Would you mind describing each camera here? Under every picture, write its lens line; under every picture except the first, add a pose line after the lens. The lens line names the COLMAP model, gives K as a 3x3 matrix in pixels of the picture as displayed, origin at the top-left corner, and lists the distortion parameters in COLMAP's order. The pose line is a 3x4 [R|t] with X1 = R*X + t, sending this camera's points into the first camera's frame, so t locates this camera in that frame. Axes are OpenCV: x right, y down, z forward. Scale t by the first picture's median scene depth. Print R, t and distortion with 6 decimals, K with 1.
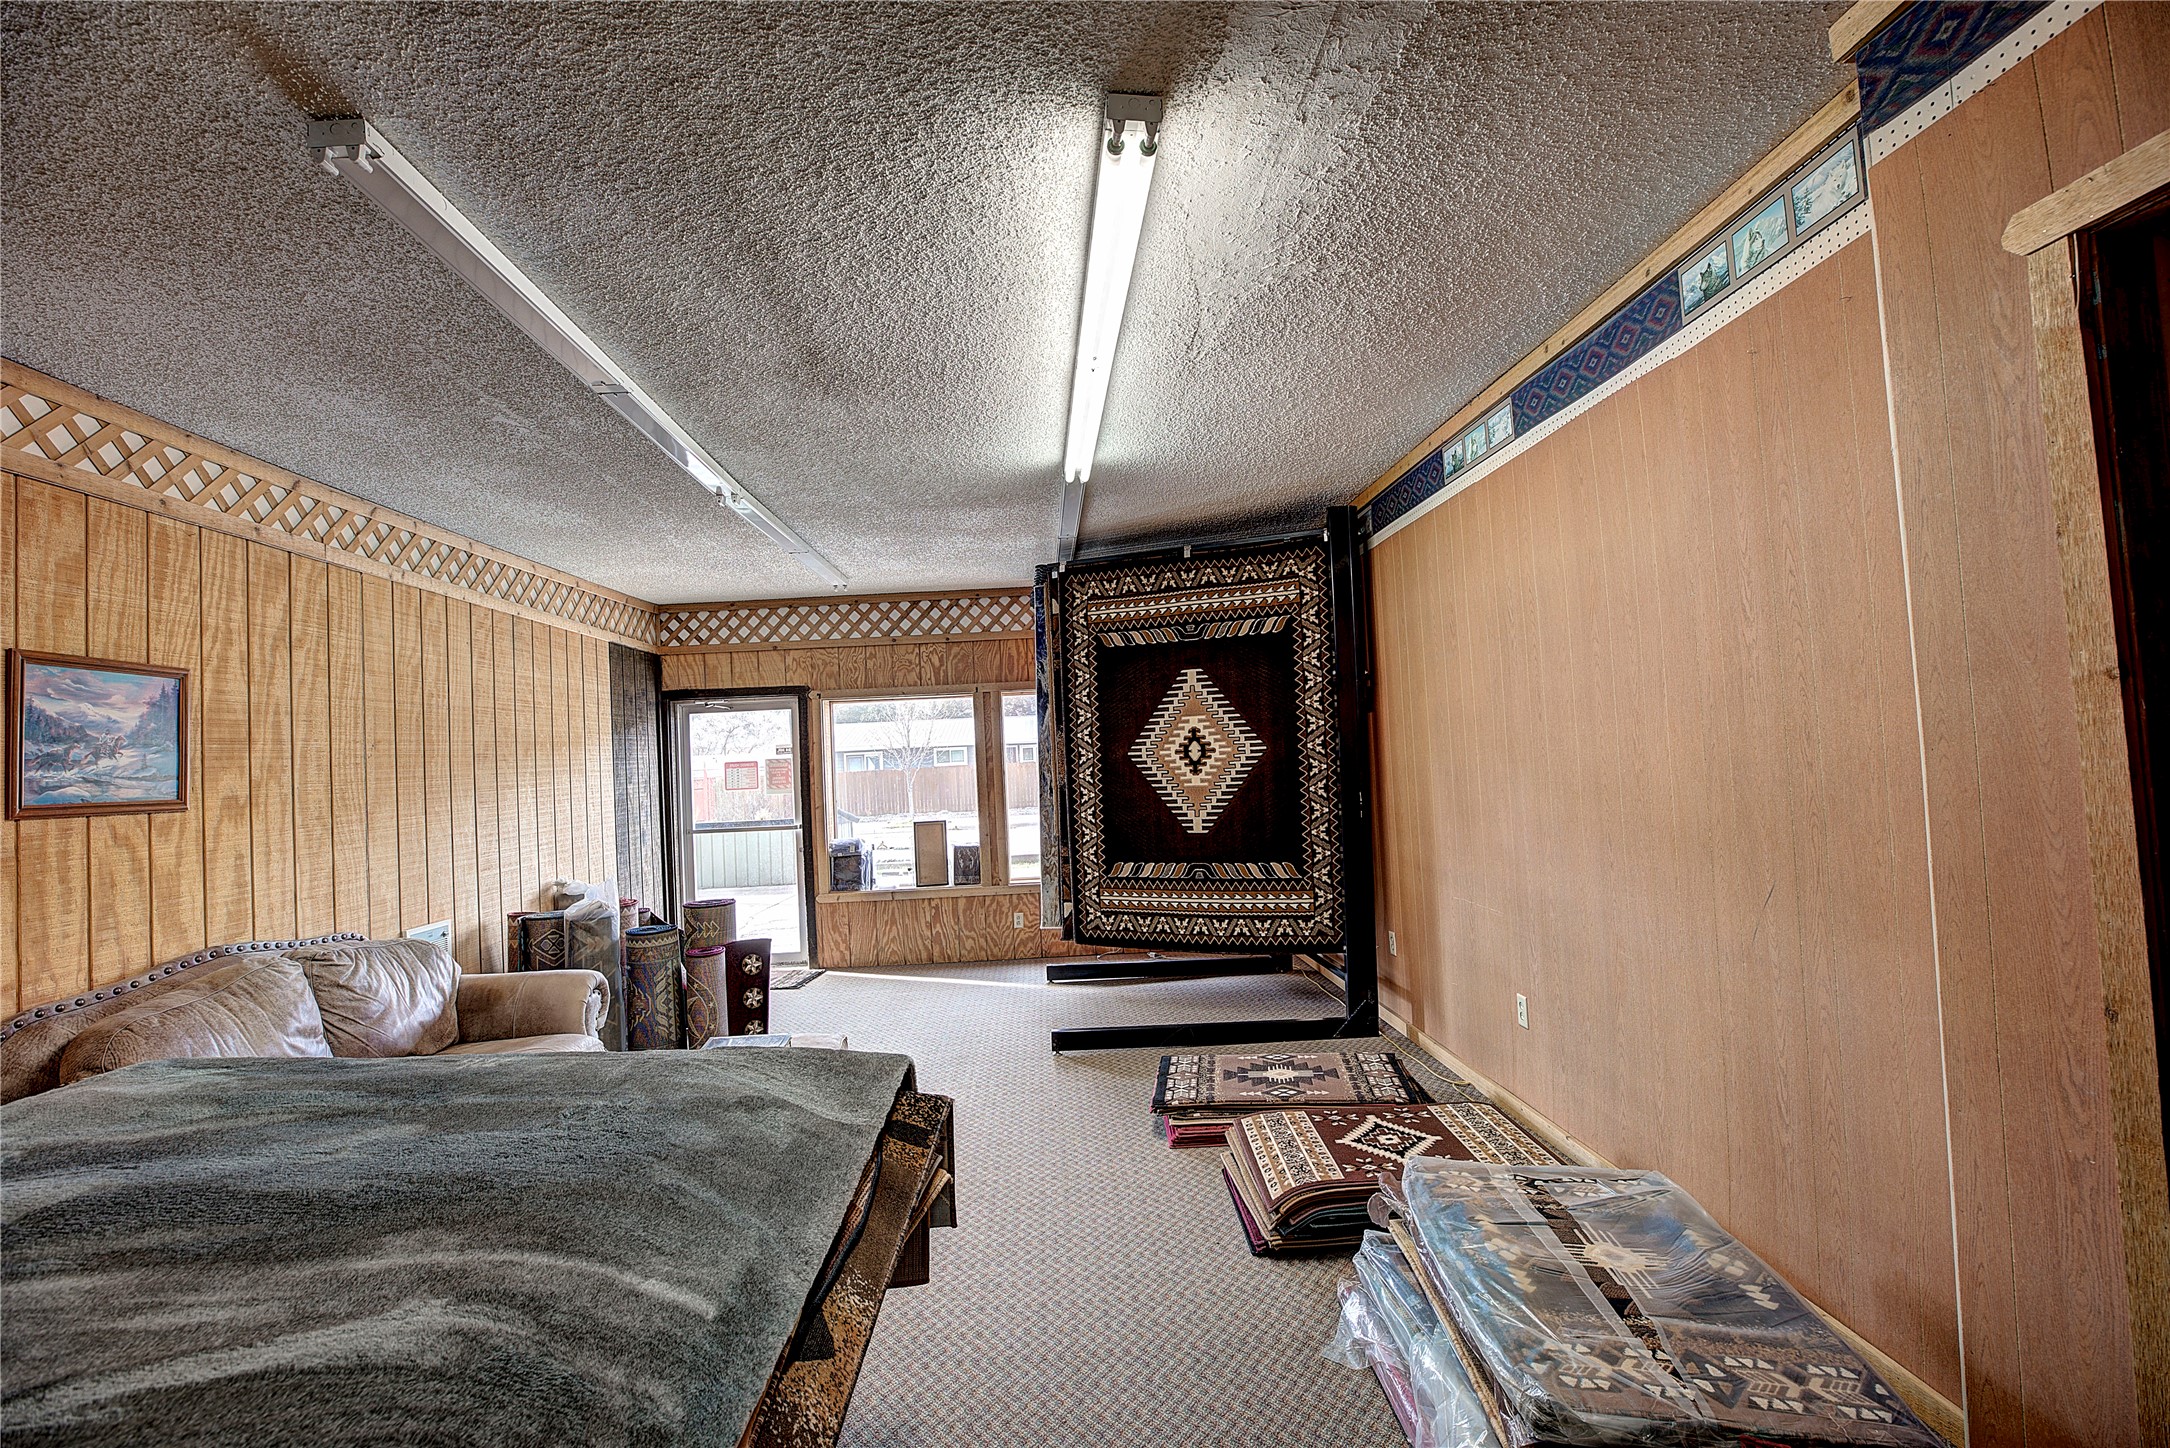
lens RADIAL K [[984.5, 0, 1074.6], [0, 984.5, 719.1], [0, 0, 1]] dist [-0.043607, 0.013092]
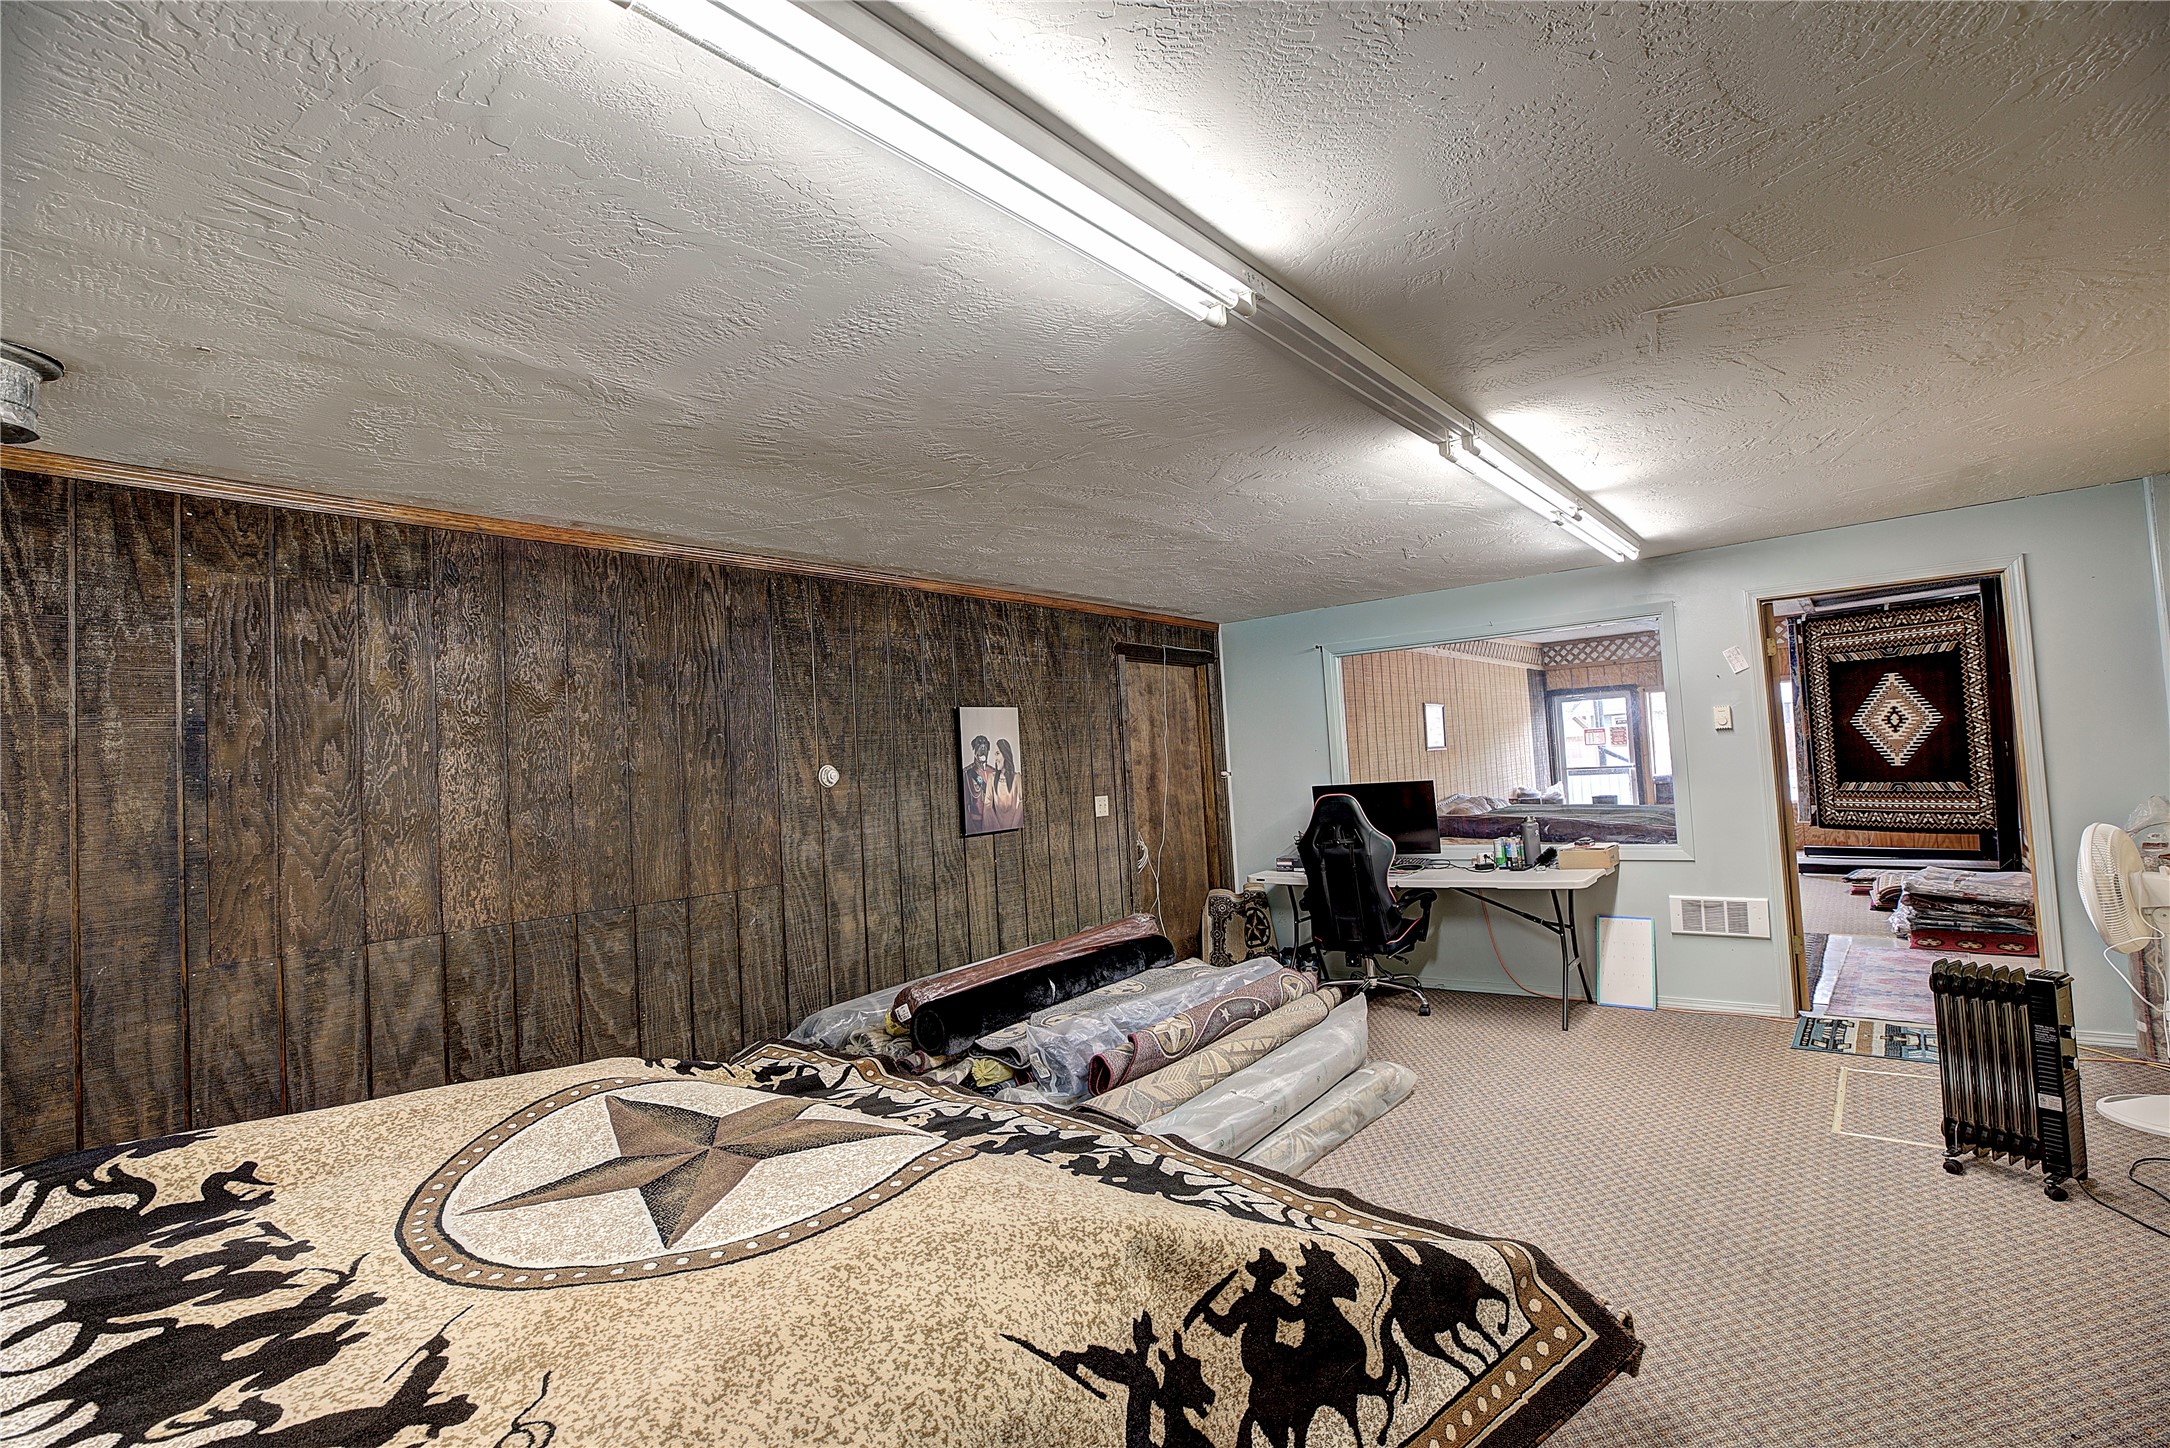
lens RADIAL K [[984.5, 0, 1077.2], [0, 984.5, 718.4], [0, 0, 1]] dist [-0.043607, 0.013092]
pose [[0.749034, -0.023394, -0.662118, 0.185787], [0.047388, 0.998708, 0.018322, -0.080037], [0.660834, -0.045100, 0.749175, -1.434859]]
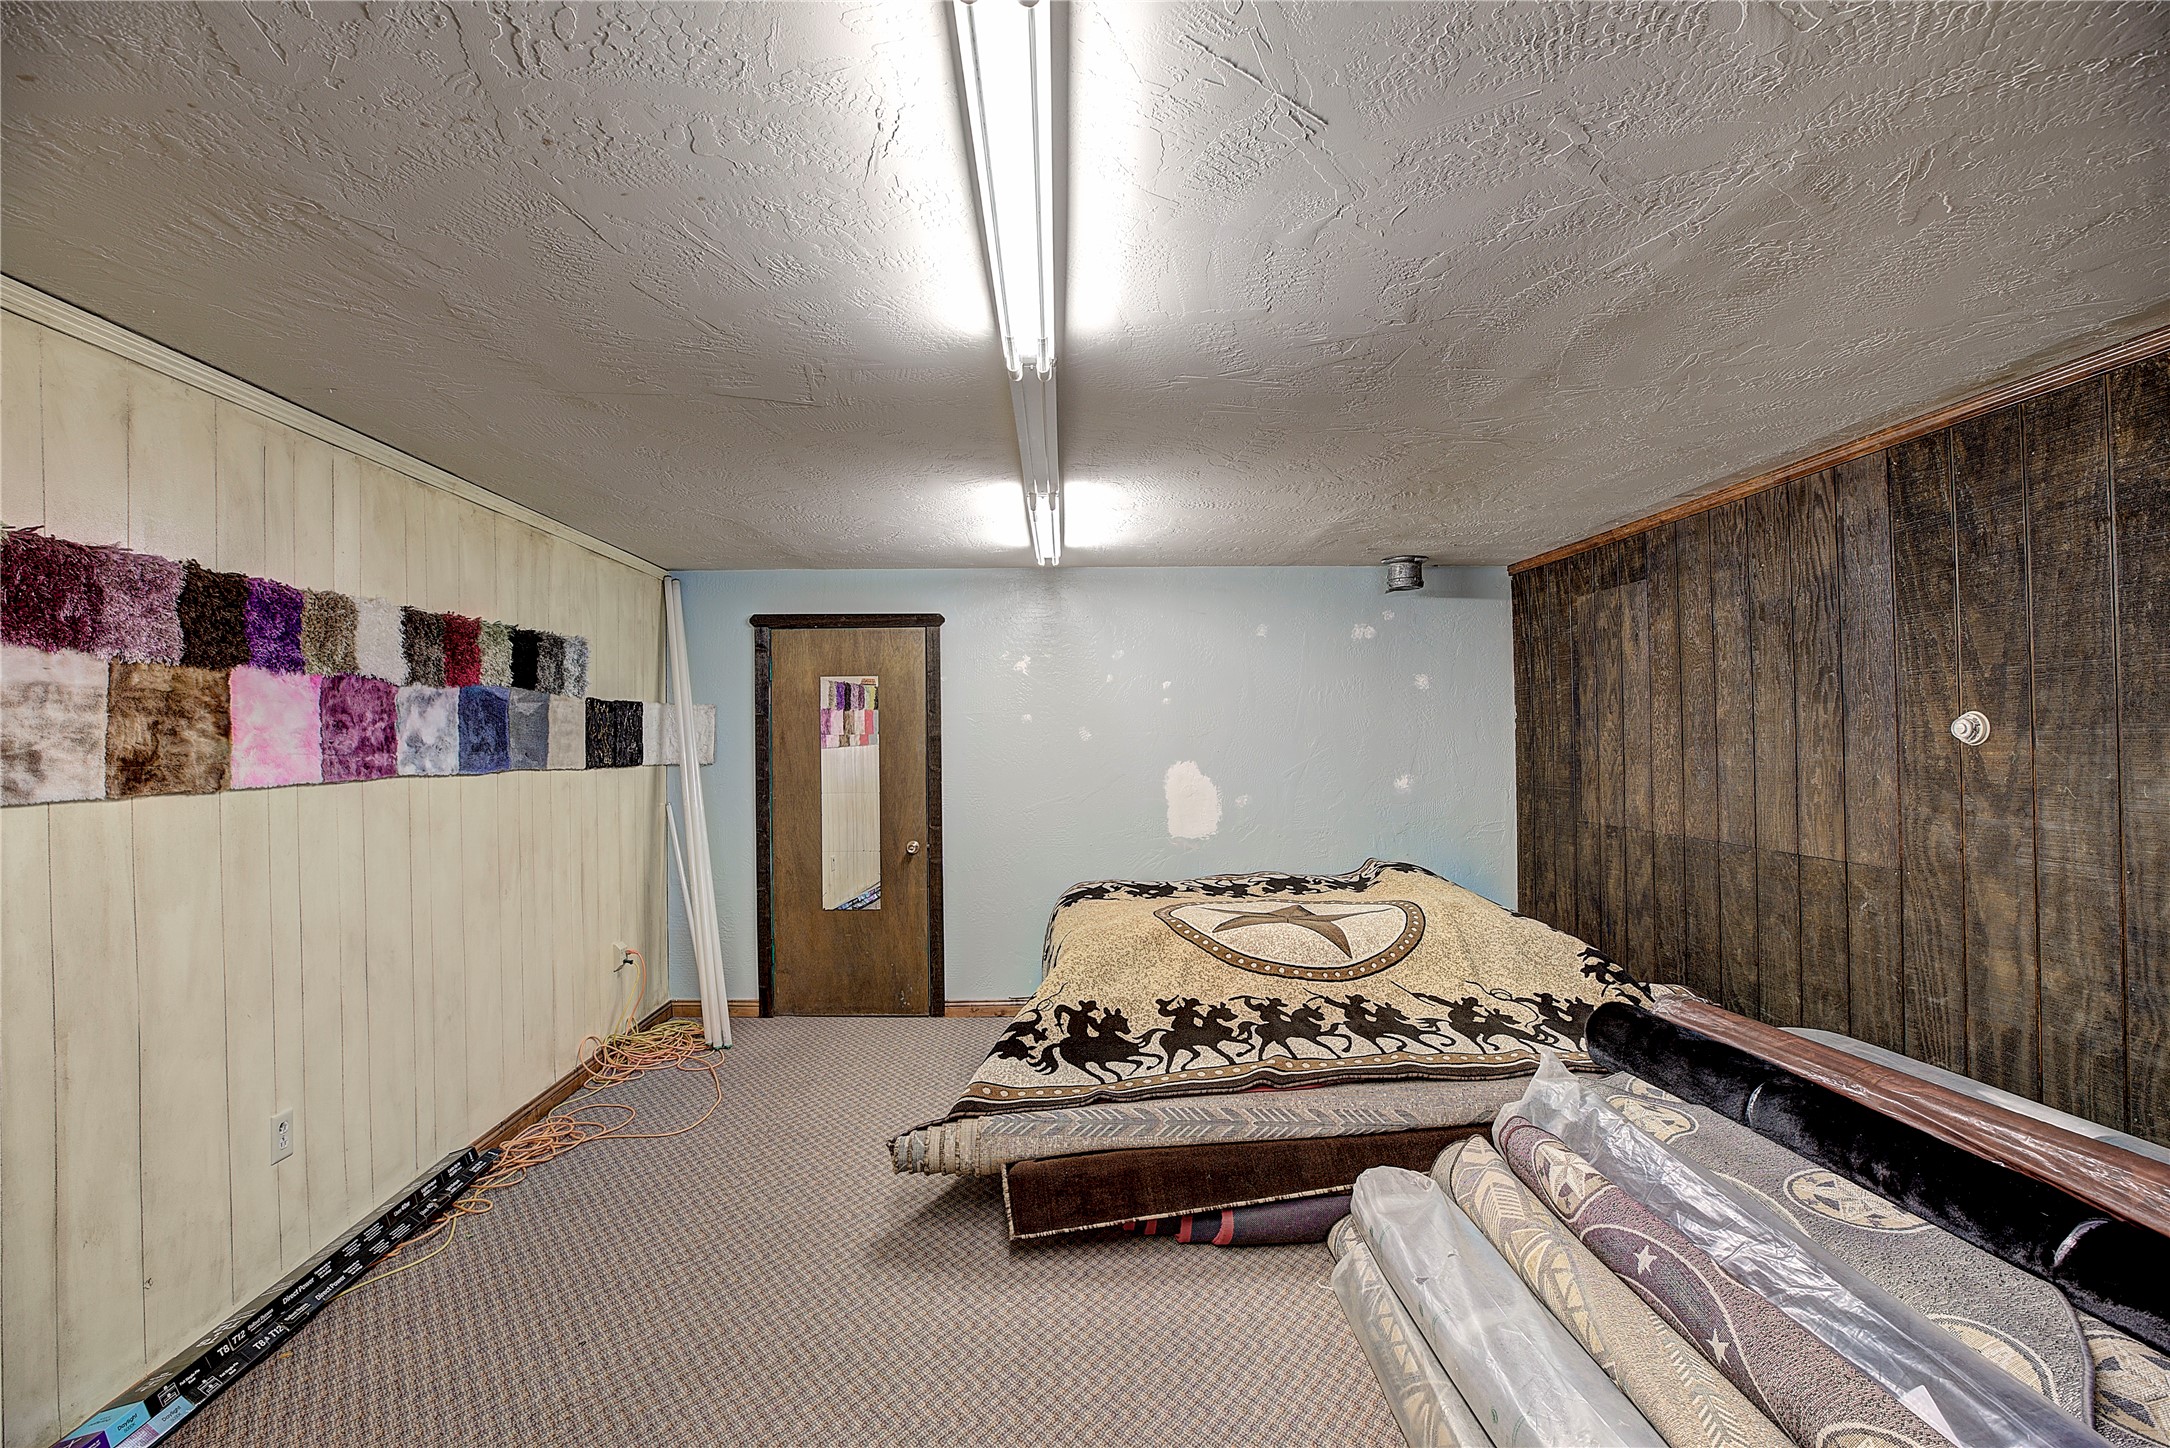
lens RADIAL K [[984.5, 0, 1068.2], [0, 984.5, 717.3], [0, 0, 1]] dist [-0.043607, 0.013092]
pose [[-0.997851, 0.064228, 0.012934, -0.915709], [0.063276, 0.995941, -0.064018, 0.172482], [-0.016993, -0.063062, -0.997865, 3.667787]]
